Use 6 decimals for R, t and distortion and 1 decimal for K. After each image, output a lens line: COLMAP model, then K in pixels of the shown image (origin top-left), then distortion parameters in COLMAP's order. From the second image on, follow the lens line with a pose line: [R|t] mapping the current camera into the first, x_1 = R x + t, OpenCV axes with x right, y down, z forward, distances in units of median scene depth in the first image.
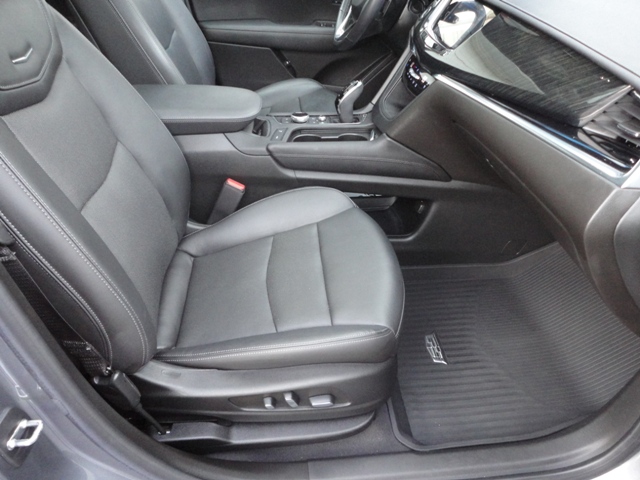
lens RADIAL K [[468.7, 0, 320.0], [0, 468.7, 240.0], [0, 0, 1]] dist [-0.000579, 0.002177]
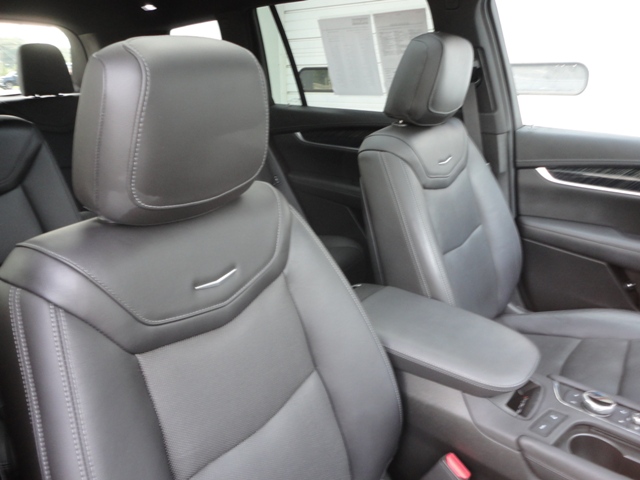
lens RADIAL K [[468.7, 0, 320.0], [0, 468.7, 240.0], [0, 0, 1]] dist [-0.000579, 0.002177]
pose [[0.737386, 0.216023, -0.639997, 0.042029], [-0.382804, 0.914285, -0.132451, -0.257488], [0.556528, 0.342661, 0.756875, 0.250744]]
